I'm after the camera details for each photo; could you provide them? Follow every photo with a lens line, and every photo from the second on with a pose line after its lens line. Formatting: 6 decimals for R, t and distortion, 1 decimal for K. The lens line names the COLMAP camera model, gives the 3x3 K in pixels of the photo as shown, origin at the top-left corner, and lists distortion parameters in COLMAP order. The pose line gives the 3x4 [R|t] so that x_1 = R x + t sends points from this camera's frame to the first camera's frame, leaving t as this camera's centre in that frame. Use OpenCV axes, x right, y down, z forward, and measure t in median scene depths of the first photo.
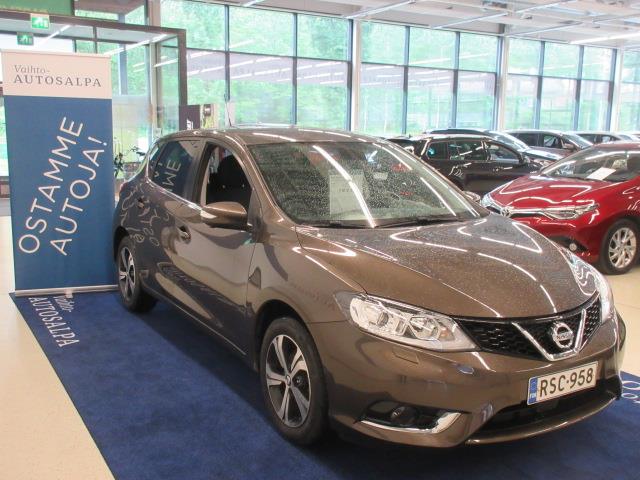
lens RADIAL K [[662.6, 0, 318.6], [0, 662.6, 238.6], [0, 0, 1]] dist [0.021958, 0.000000]
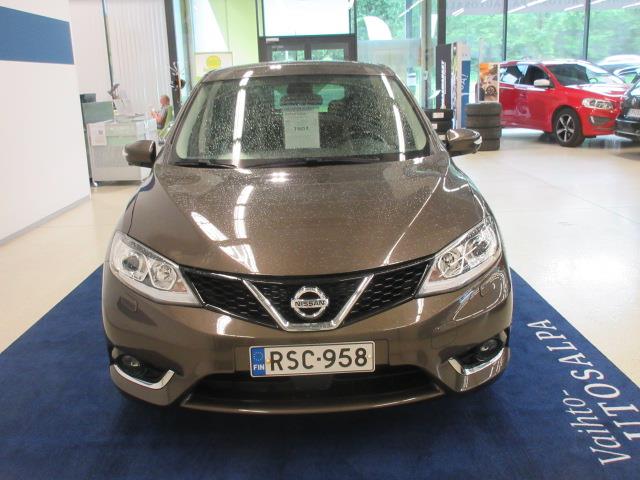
lens RADIAL K [[662.6, 0, 317.6], [0, 662.6, 242.7], [0, 0, 1]] dist [0.021958, 0.000000]
pose [[0.865072, 0.072988, -0.496309, 0.772938], [-0.030072, 0.995125, 0.093929, -0.003187], [0.500745, -0.066330, 0.863050, 0.310756]]
